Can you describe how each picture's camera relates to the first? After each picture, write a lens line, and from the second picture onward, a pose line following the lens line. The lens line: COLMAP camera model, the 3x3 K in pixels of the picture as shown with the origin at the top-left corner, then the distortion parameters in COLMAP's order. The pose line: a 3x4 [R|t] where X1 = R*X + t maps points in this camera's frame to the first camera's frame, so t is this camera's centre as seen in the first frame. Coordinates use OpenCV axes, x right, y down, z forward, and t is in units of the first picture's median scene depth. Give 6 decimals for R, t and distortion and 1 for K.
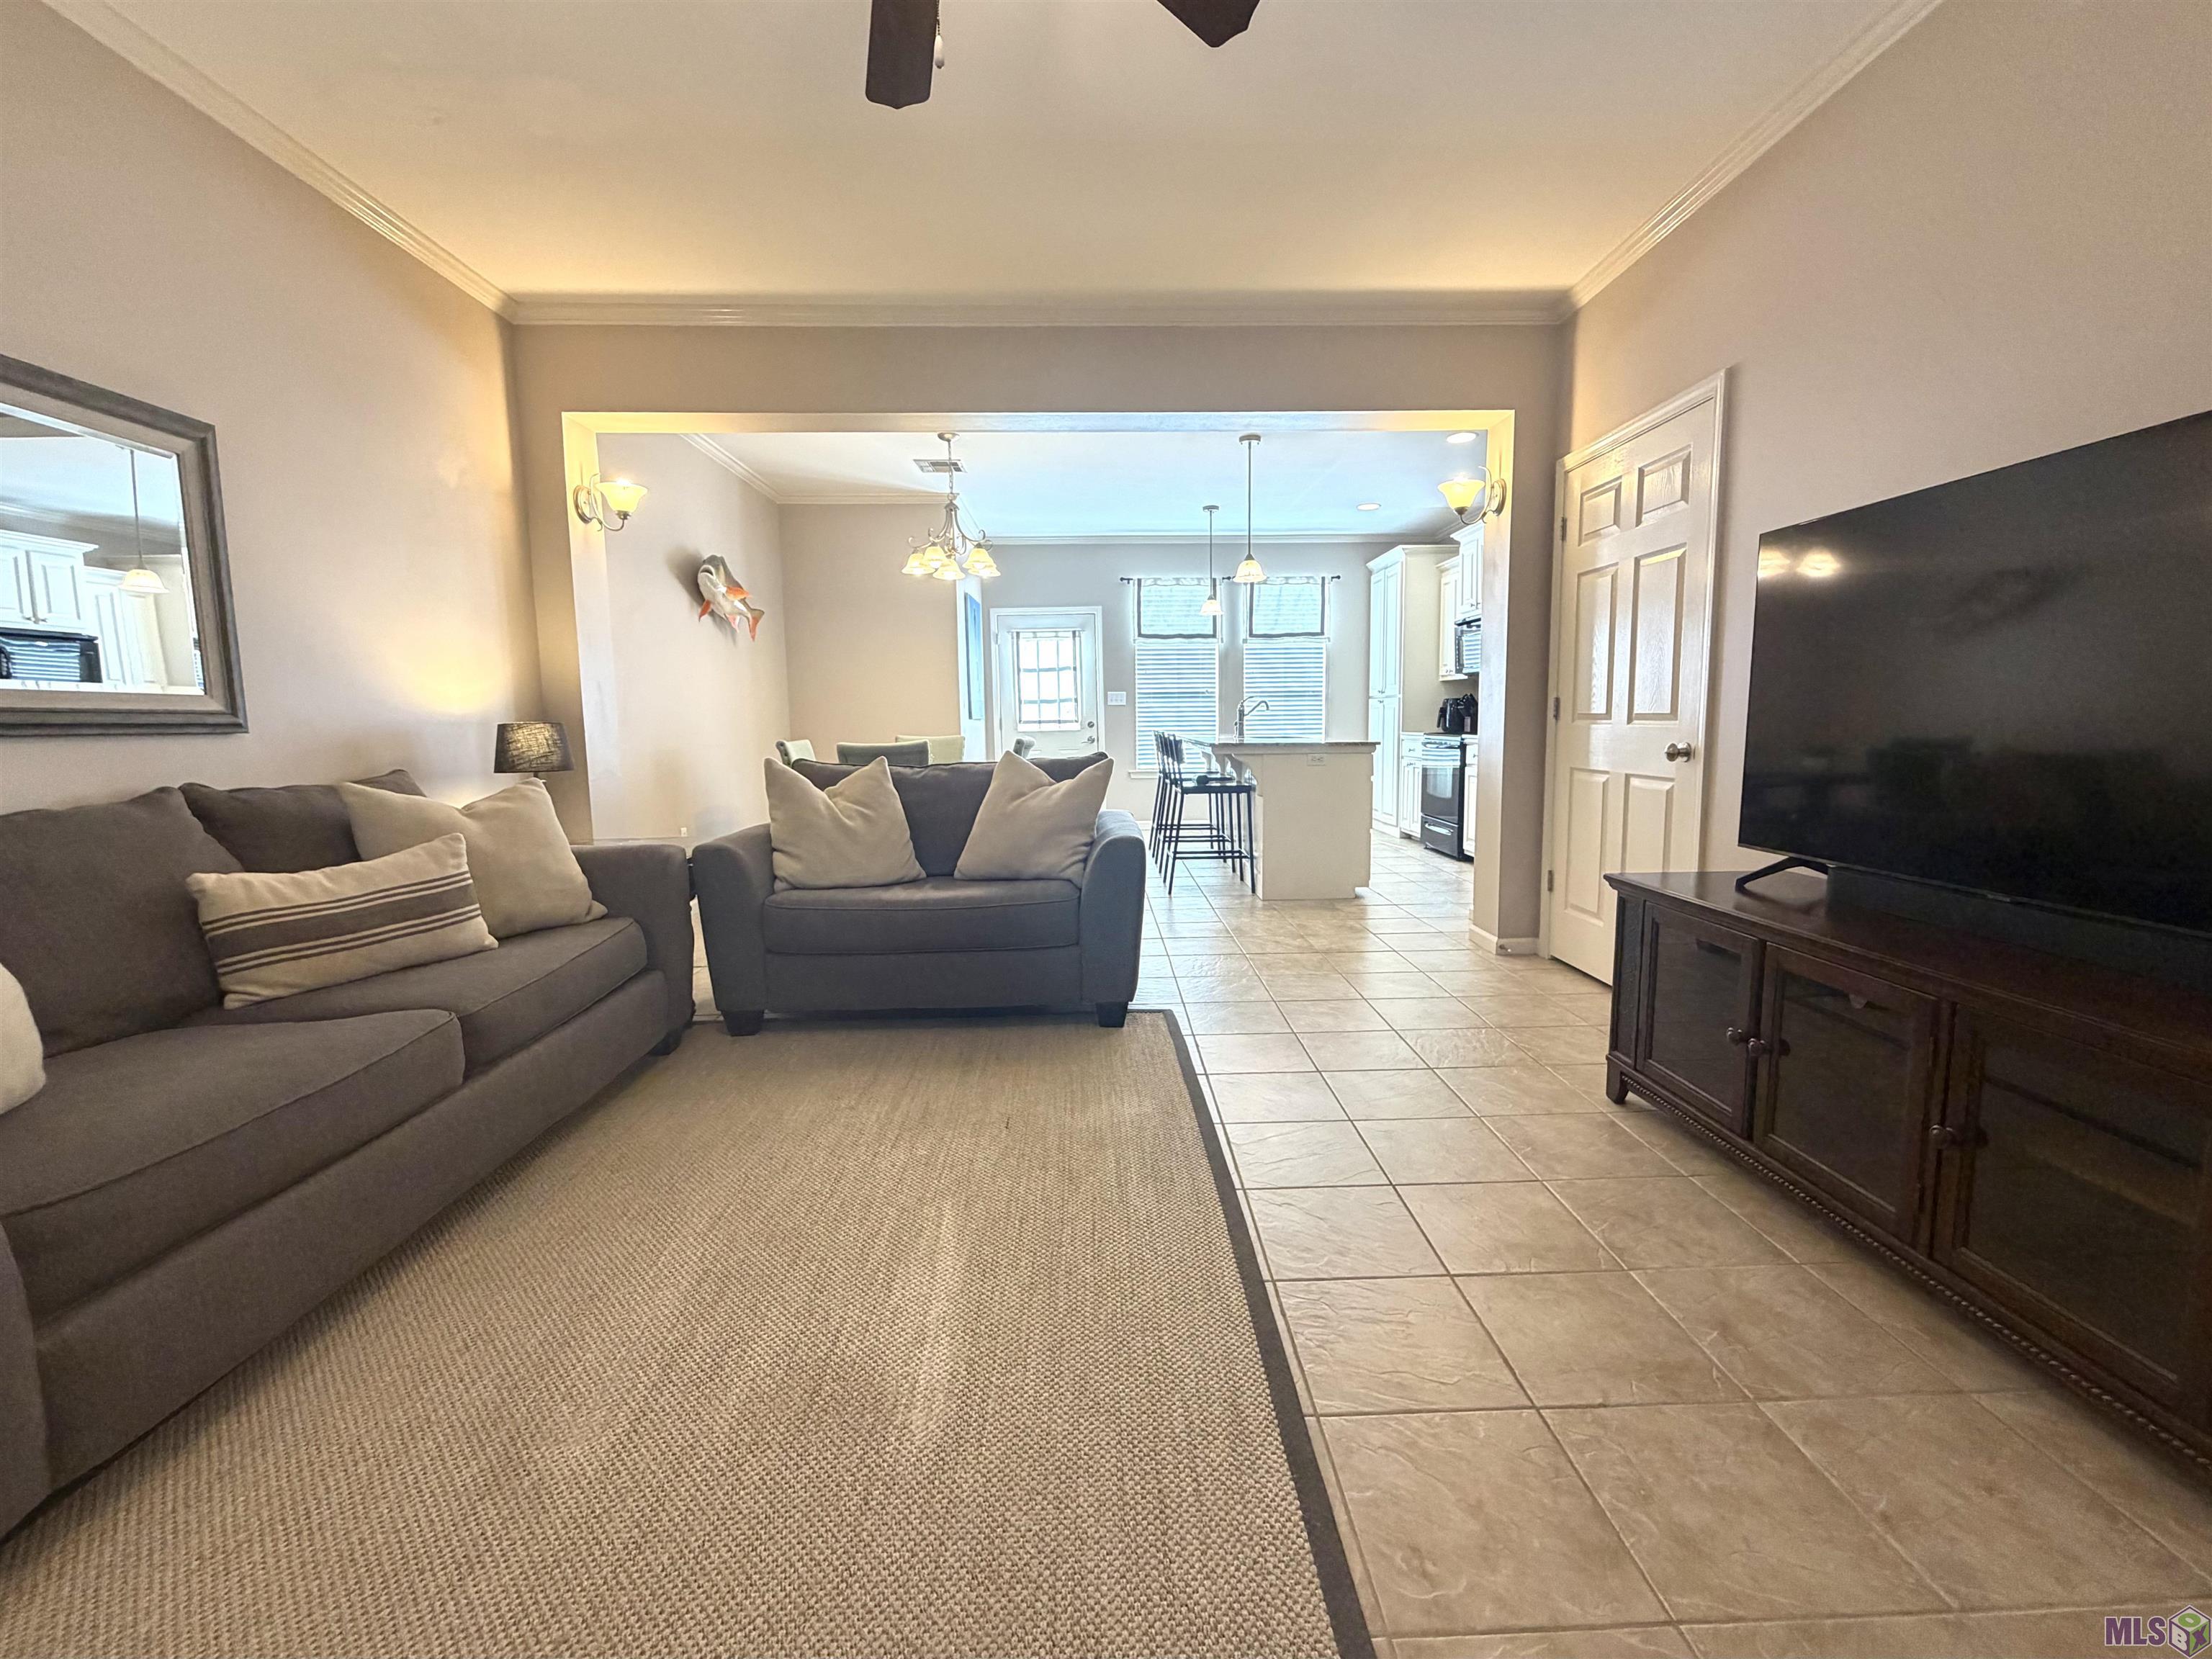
lens RADIAL K [[929.2, 0, 1112.8], [0, 929.2, 818.7], [0, 0, 1]] dist [0.002721, -0.000019]
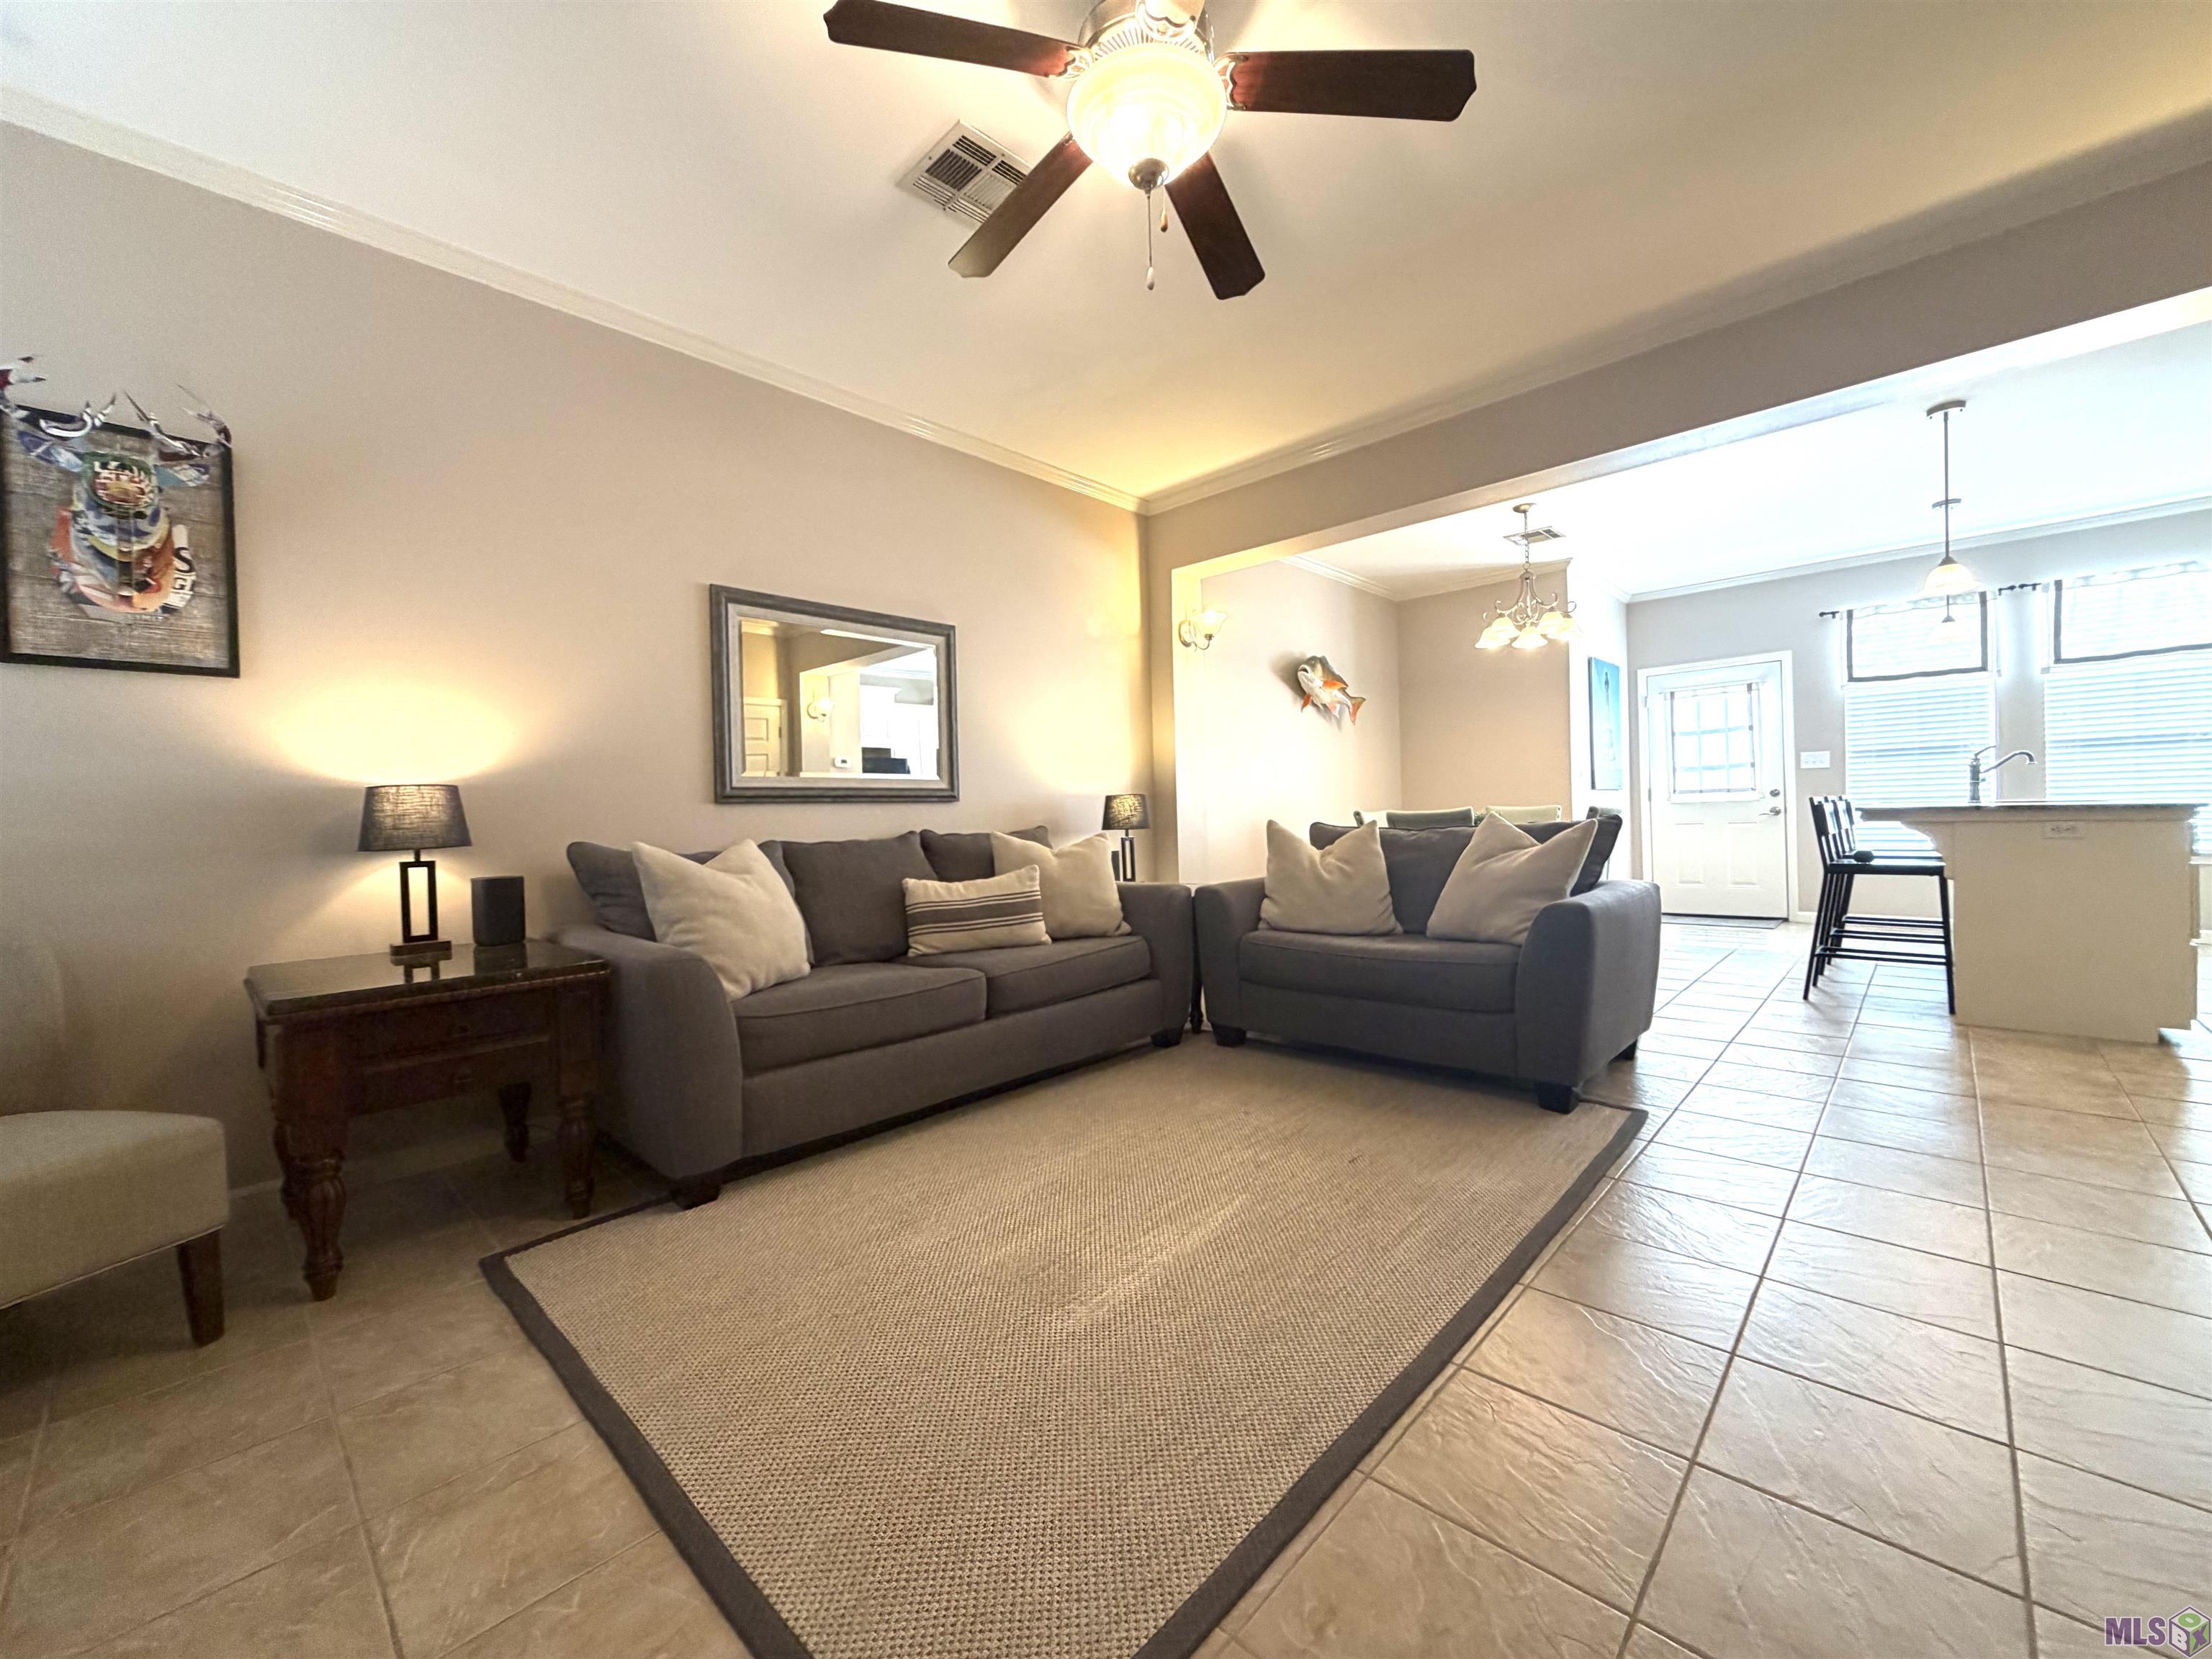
lens RADIAL K [[882.2, 0, 1095.6], [0, 882.2, 826.5], [0, 0, 1]] dist [-0.000356, 0.000034]
pose [[0.697927, 0.002626, -0.716165, 0.339559], [-0.059458, 0.996753, -0.054290, 0.022196], [0.713697, 0.080472, 0.695817, 0.059451]]
